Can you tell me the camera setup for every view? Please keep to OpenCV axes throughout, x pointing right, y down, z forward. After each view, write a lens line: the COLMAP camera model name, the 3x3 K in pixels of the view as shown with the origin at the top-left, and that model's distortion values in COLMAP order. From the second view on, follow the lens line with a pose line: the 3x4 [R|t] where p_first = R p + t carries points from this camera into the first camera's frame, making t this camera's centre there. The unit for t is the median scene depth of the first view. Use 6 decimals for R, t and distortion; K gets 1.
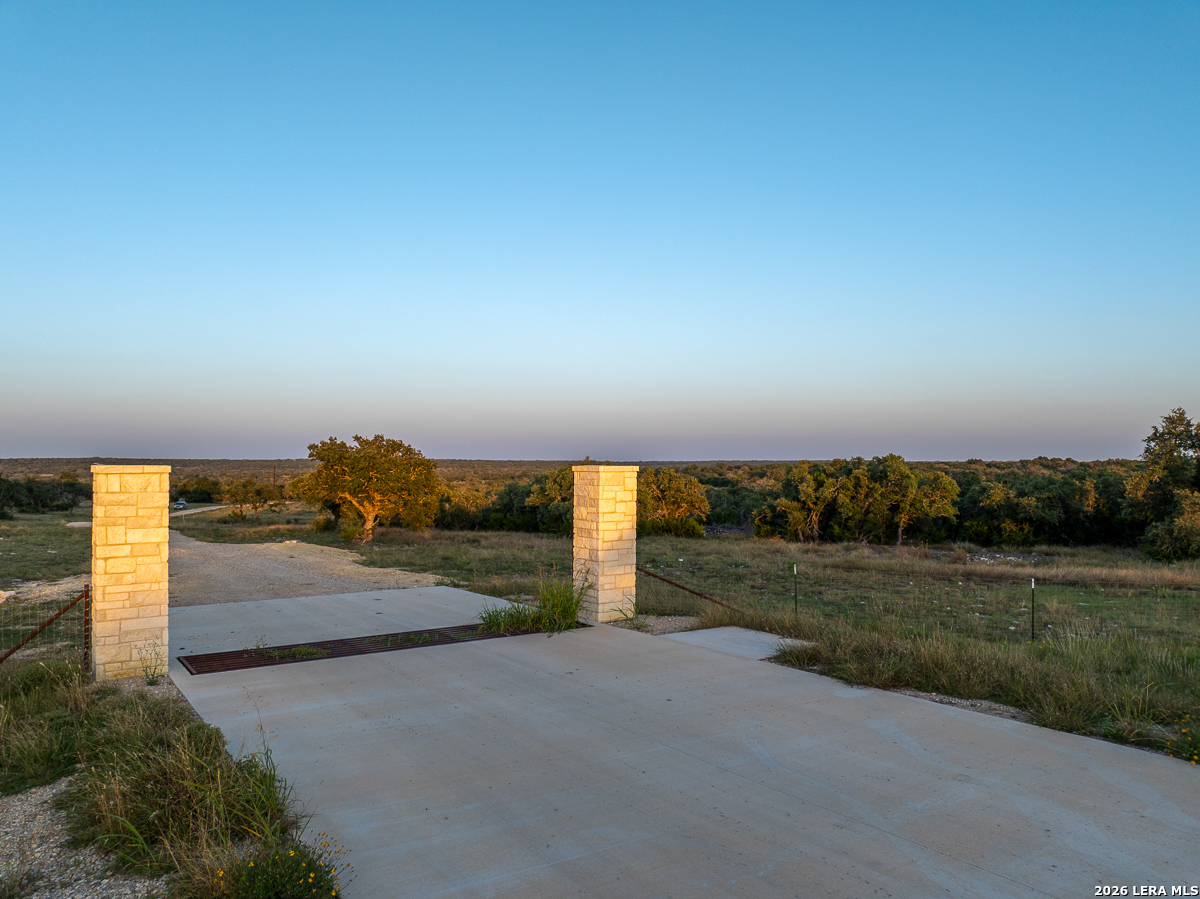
lens RADIAL K [[840.6, 0, 600.0], [0, 840.6, 449.5], [0, 0, 1]] dist [-0.002018, -0.071568]
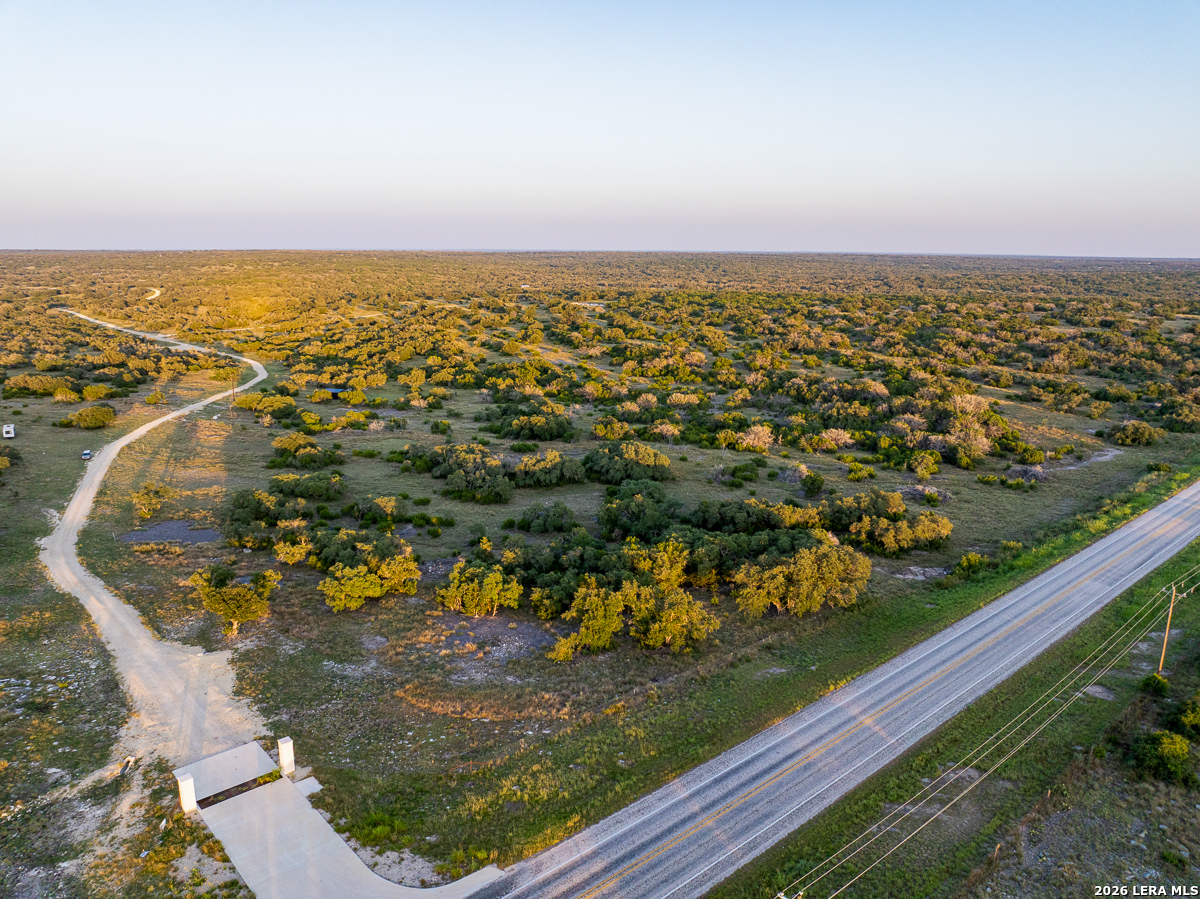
lens RADIAL K [[842.0, 0, 600.0], [0, 842.0, 449.5], [0, 0, 1]] dist [-0.037330, 0.006478]
pose [[0.992281, -0.026390, 0.121171, 0.377327], [-0.005006, 0.967776, 0.251762, -0.835831], [-0.123910, -0.250426, 0.960174, -0.980213]]
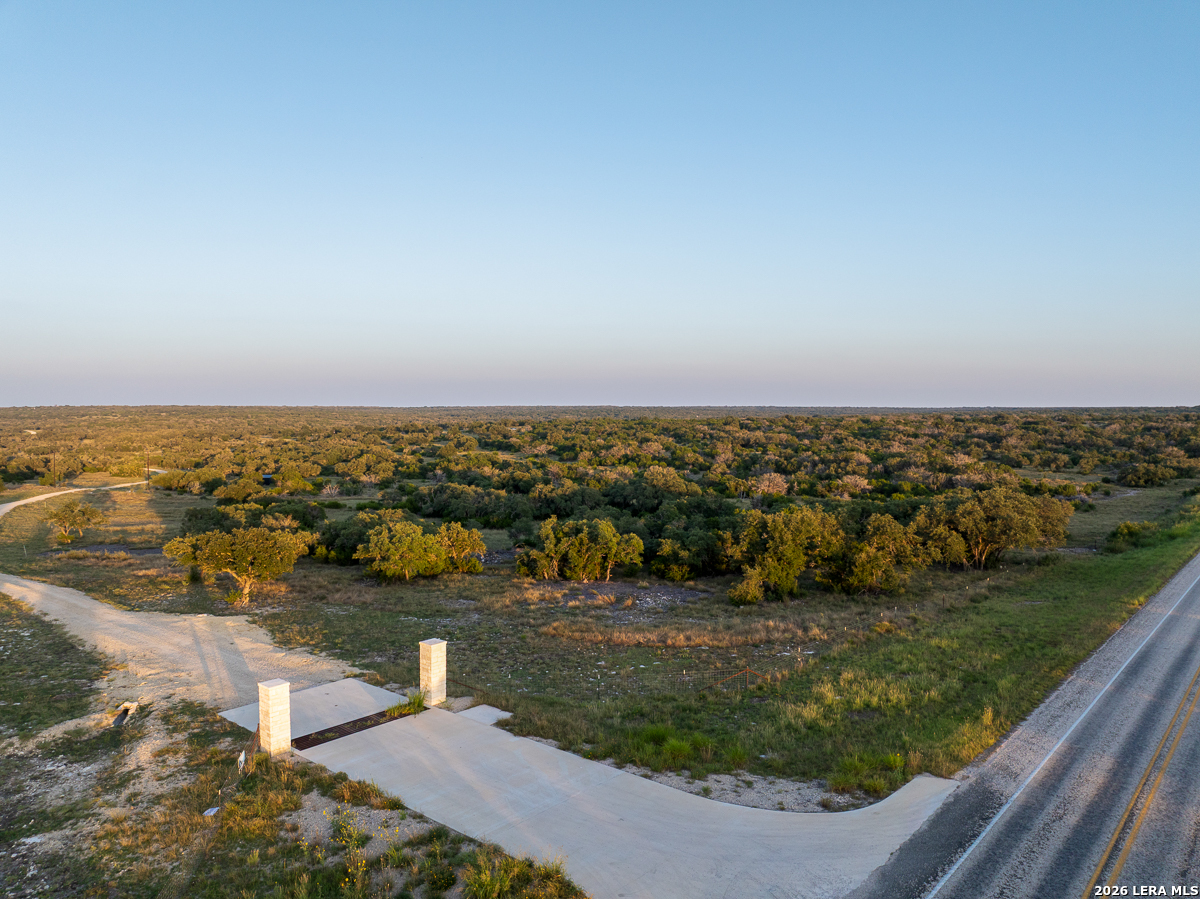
lens RADIAL K [[842.0, 0, 600.0], [0, 842.0, 449.5], [0, 0, 1]] dist [-0.037330, 0.006478]
pose [[0.968259, -0.016085, 0.249433, -0.040563], [-0.000577, 0.997781, 0.066583, -0.232101], [-0.249950, -0.064613, 0.966100, -0.481542]]
